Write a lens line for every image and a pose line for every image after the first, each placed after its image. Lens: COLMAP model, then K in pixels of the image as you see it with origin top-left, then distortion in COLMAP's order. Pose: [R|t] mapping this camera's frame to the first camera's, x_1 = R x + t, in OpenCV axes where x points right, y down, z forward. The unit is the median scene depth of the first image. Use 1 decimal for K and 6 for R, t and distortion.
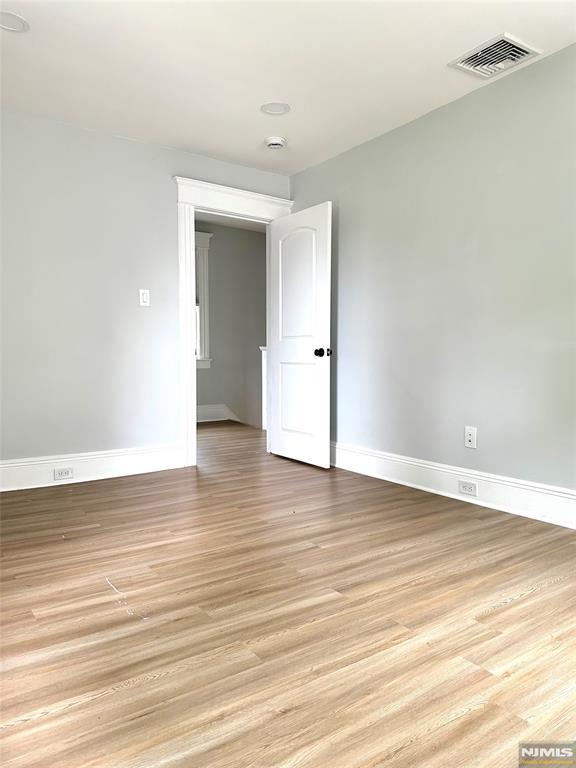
lens RADIAL K [[535.3, 0, 288.0], [0, 535.3, 384.0], [0, 0, 1]] dist [0.177164, -0.343173]
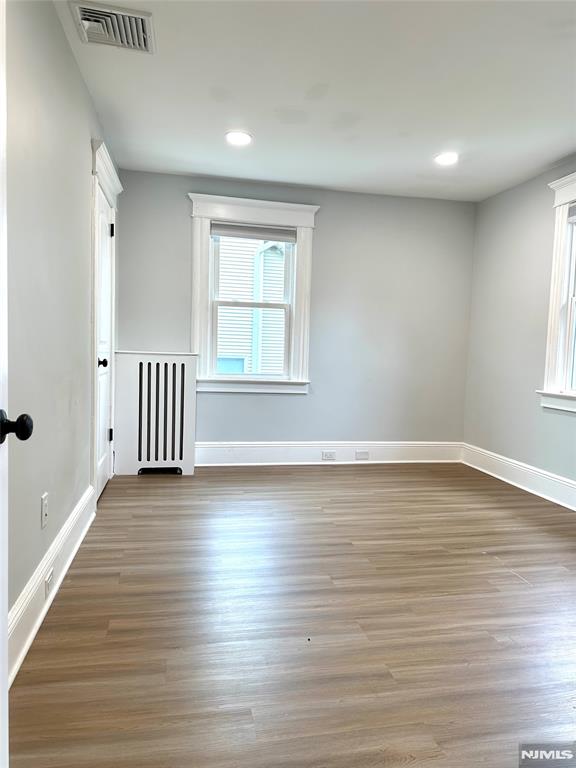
lens RADIAL K [[535.3, 0, 288.0], [0, 535.3, 384.0], [0, 0, 1]] dist [0.177164, -0.343173]
pose [[-0.911263, -0.054026, 0.408267, -0.317818], [-0.006375, 0.993089, 0.117188, -0.212831], [-0.411777, 0.104186, -0.905309, 2.295590]]
